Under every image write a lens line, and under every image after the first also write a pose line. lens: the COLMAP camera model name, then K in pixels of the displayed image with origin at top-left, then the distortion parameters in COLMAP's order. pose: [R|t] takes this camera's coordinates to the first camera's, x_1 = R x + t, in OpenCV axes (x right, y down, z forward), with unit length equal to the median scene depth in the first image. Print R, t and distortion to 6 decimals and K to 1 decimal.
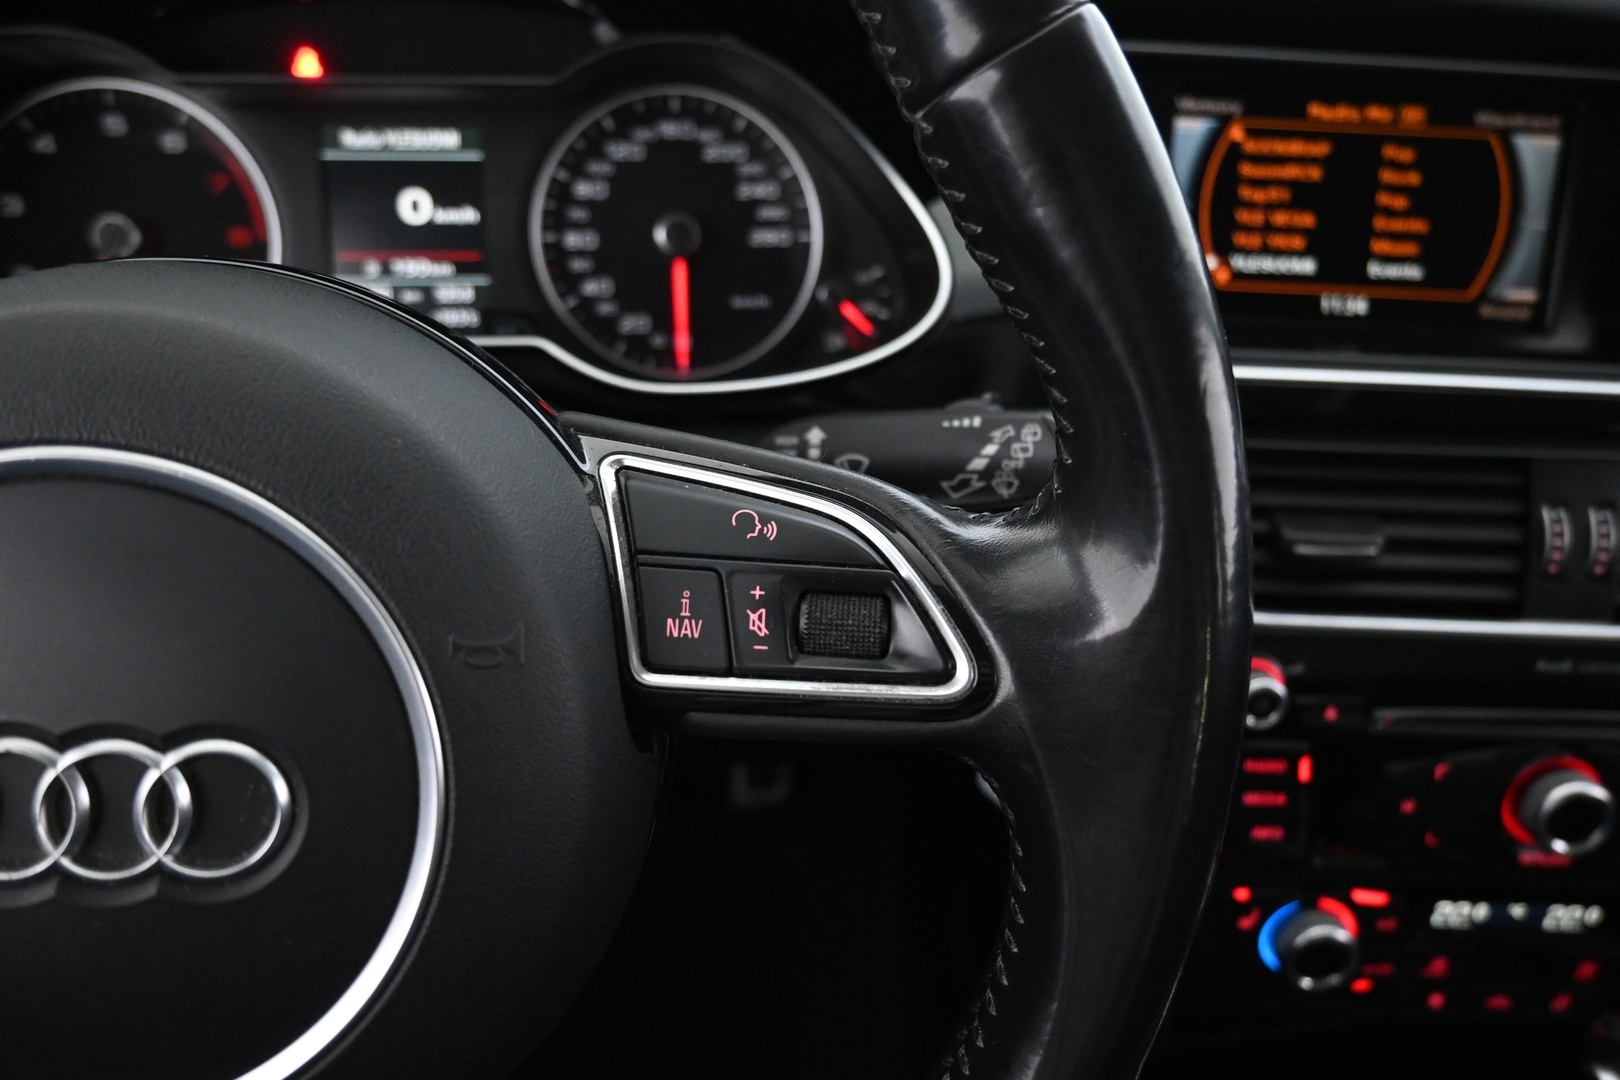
lens RADIAL K [[1148.3, 0, 807.2], [0, 1148.3, 534.9], [0, 0, 1]] dist [-0.006031, 0.003274]
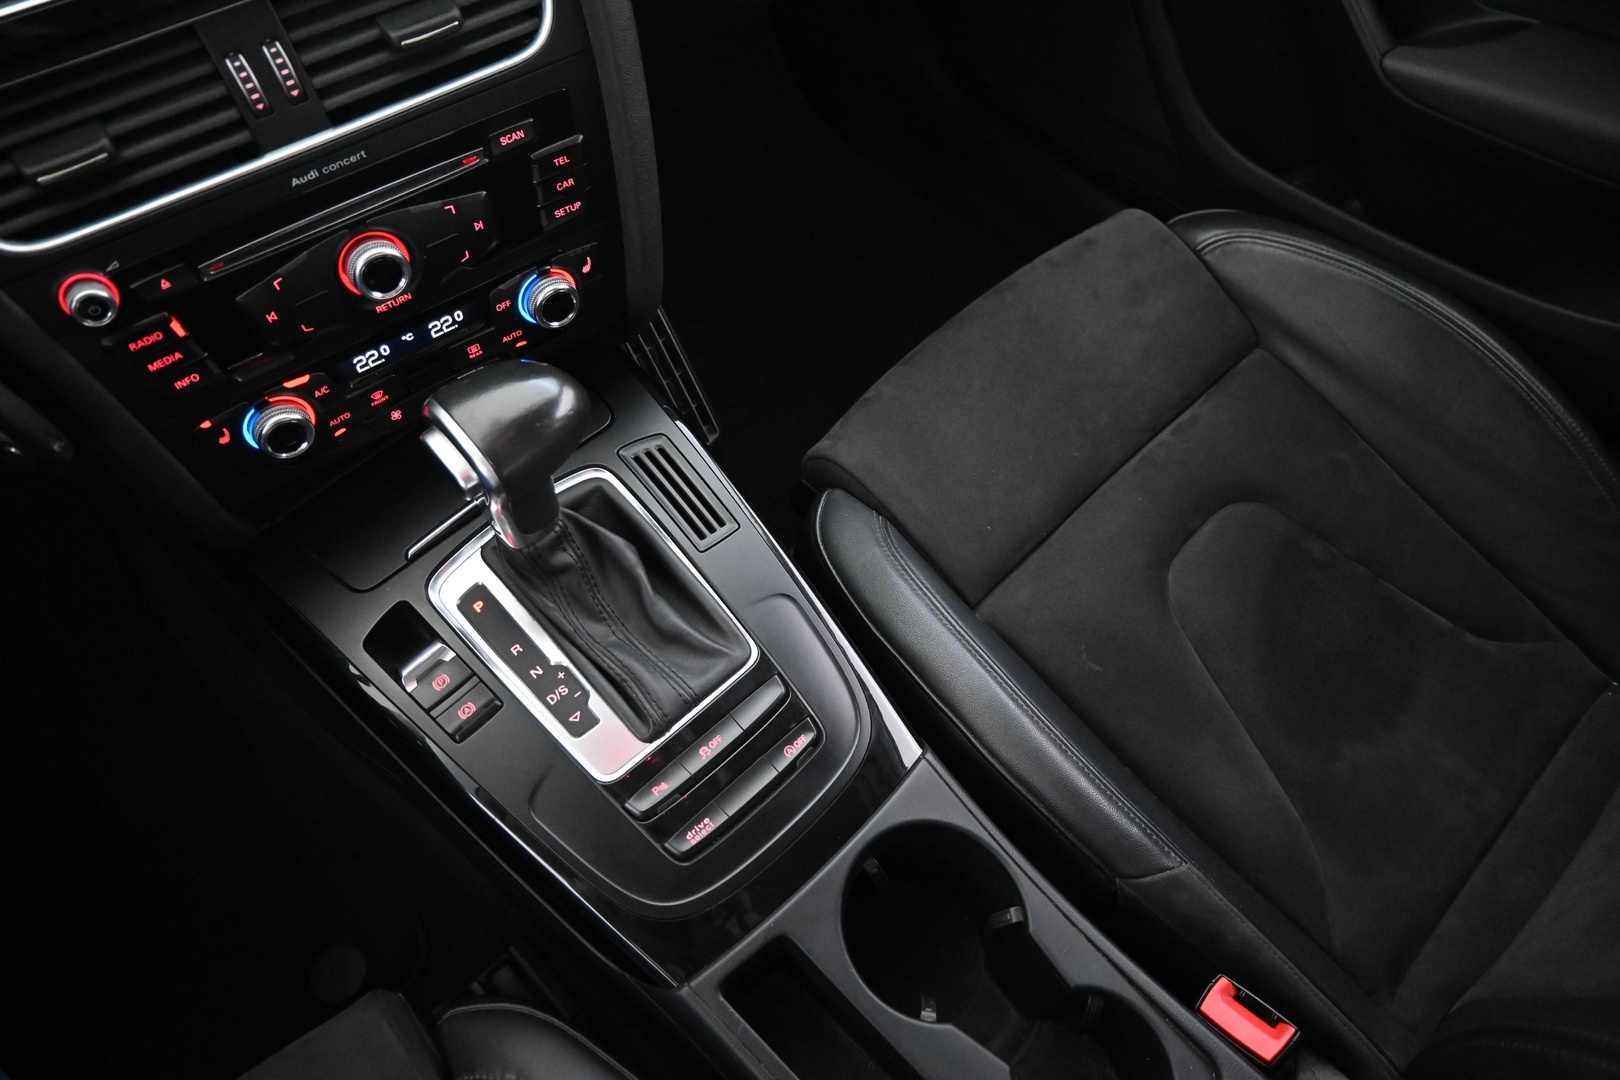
lens RADIAL K [[1101.7, 0, 807.6], [0, 1101.7, 536.4], [0, 0, 1]] dist [-0.002731, 0.004912]
pose [[0.804301, -0.515231, 0.296035, 0.475293], [0.302578, 0.783874, 0.542207, -0.068428], [-0.511416, -0.346524, 0.786368, -0.405140]]
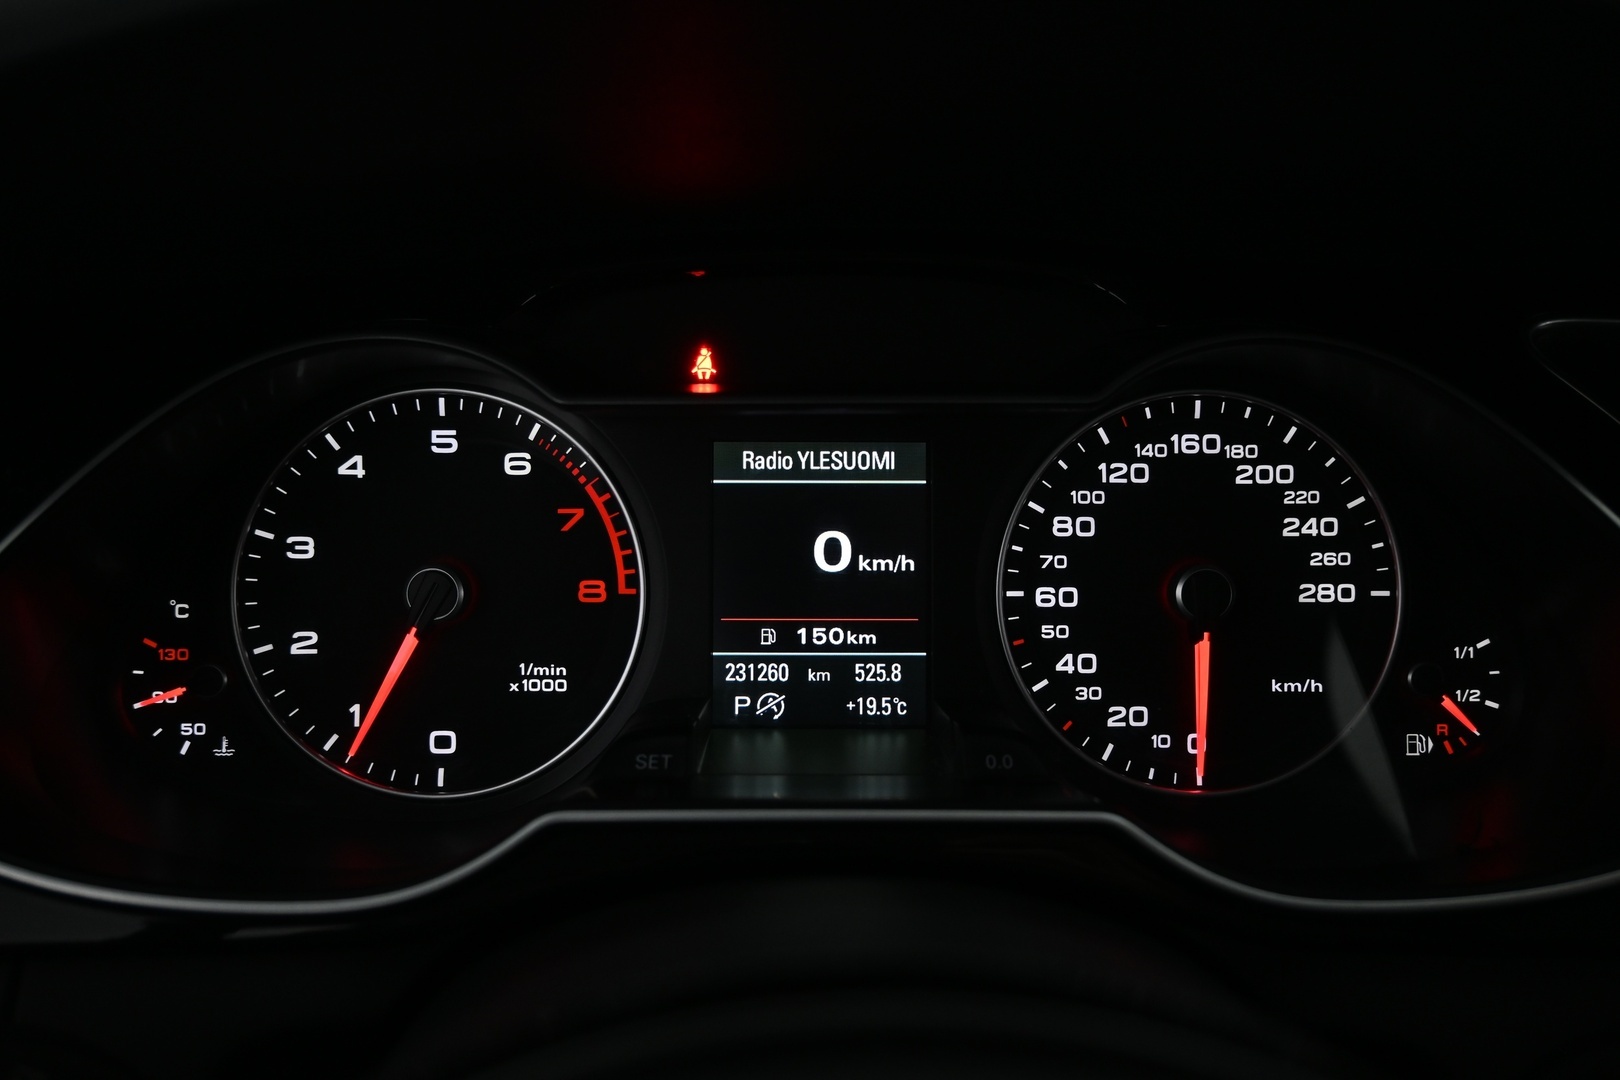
lens RADIAL K [[1339.3, 0, 811.7], [0, 1339.3, 522.7], [0, 0, 1]] dist [-0.006727, 0.004146]
pose [[0.992971, 0.014996, -0.117403, -0.258249], [-0.034735, 0.985184, -0.167949, -0.164804], [0.113145, 0.170846, 0.978780, 0.185657]]
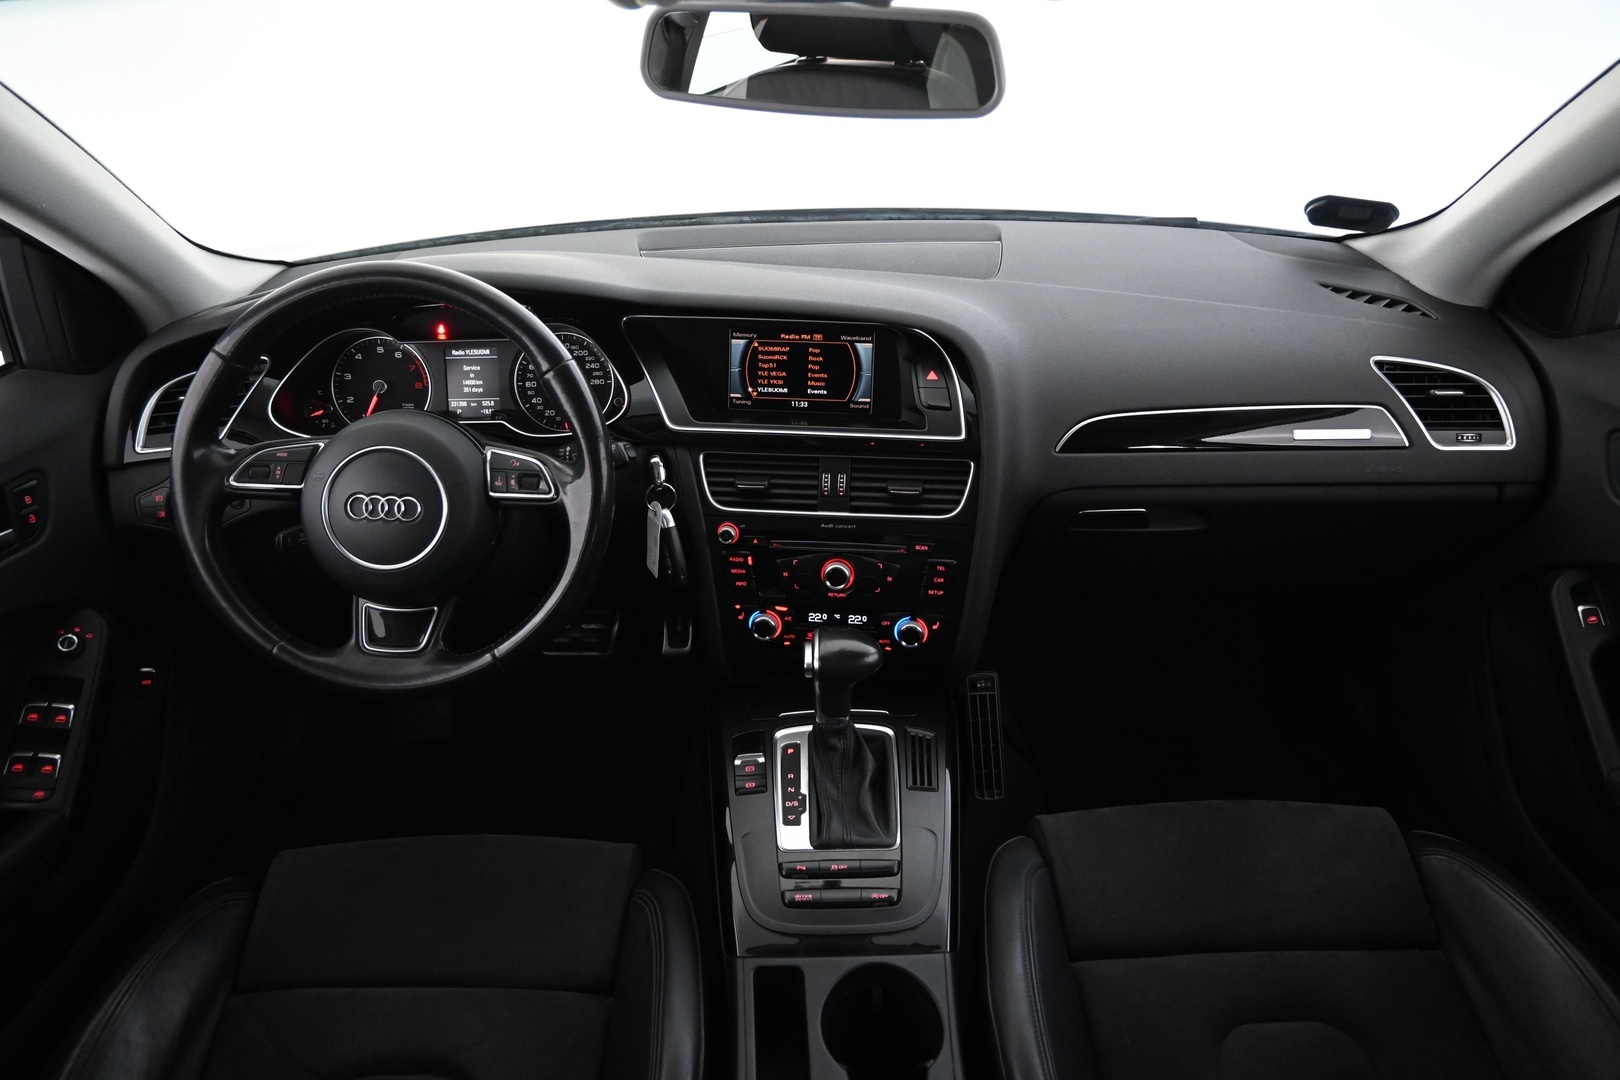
lens RADIAL K [[1101.7, 0, 815.4], [0, 1101.7, 541.7], [0, 0, 1]] dist [-0.002731, 0.004912]
pose [[0.992727, 0.007310, -0.120166, 0.872878], [-0.011160, 0.999445, -0.031394, 0.223252], [0.119870, 0.032507, 0.992257, -1.695555]]
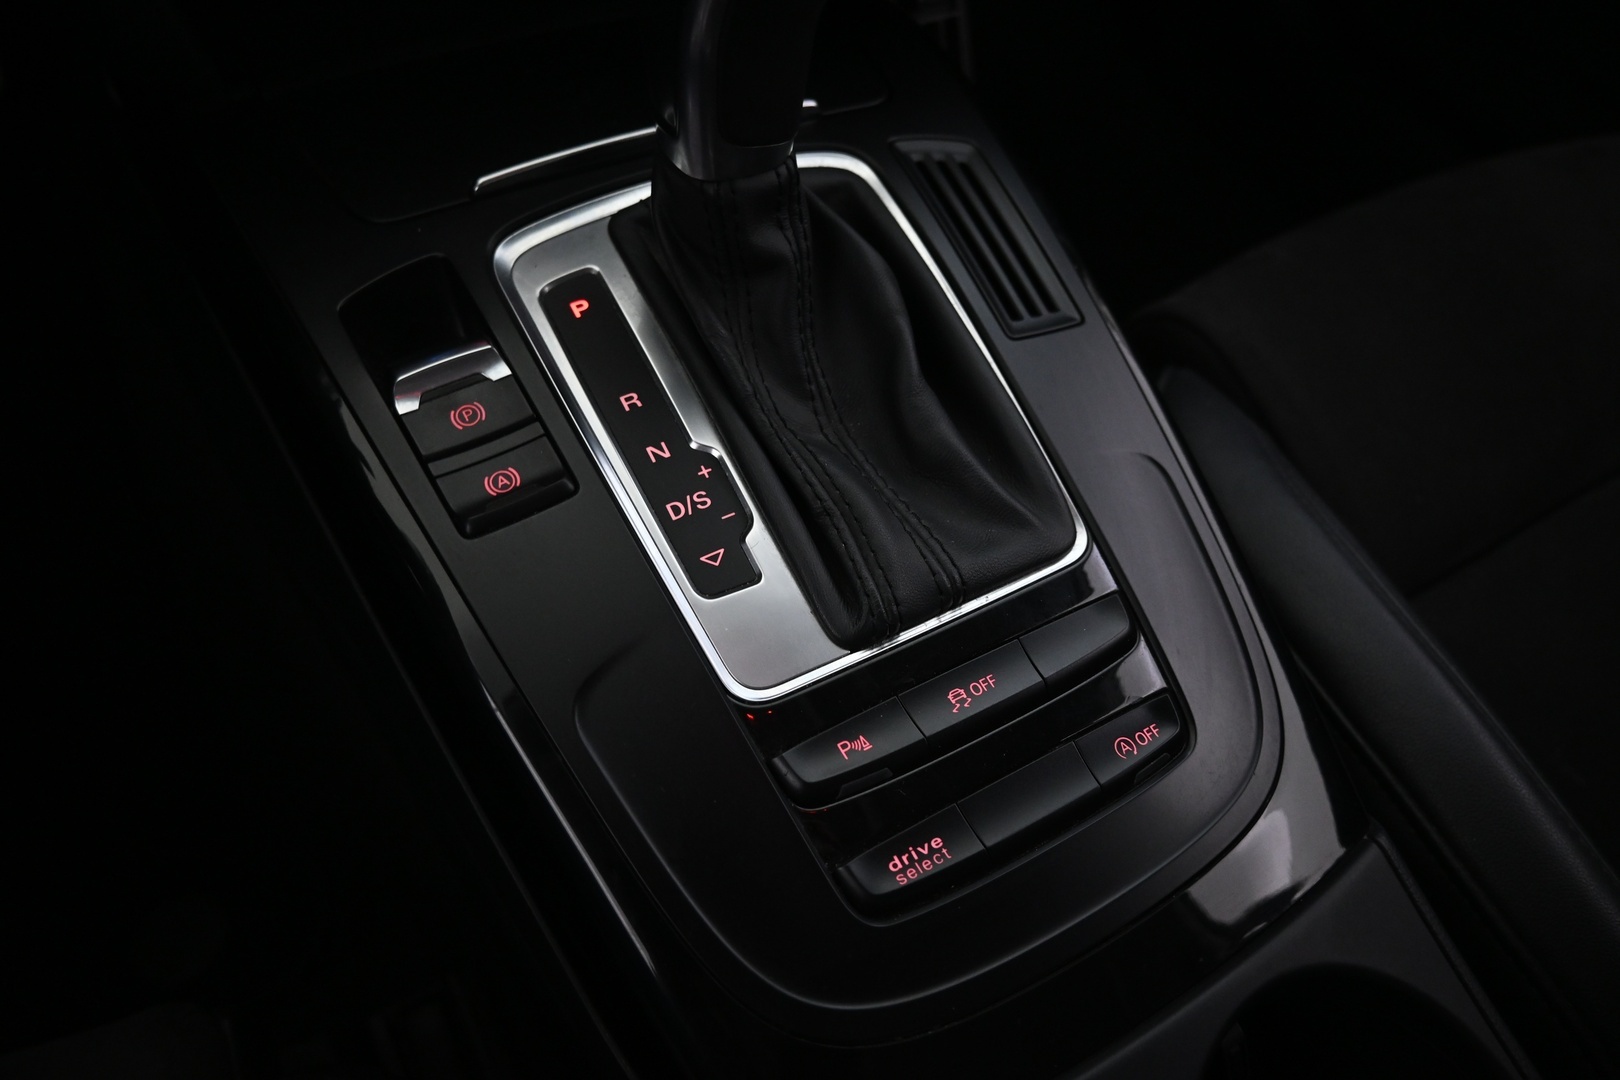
lens RADIAL K [[1101.7, 0, 810.3], [0, 1101.7, 541.6], [0, 0, 1]] dist [-0.002731, 0.004912]
pose [[0.921761, -0.269675, 0.278625, 0.406414], [0.111330, 0.872356, 0.476026, 0.444910], [-0.371433, -0.407763, 0.834126, 0.172630]]
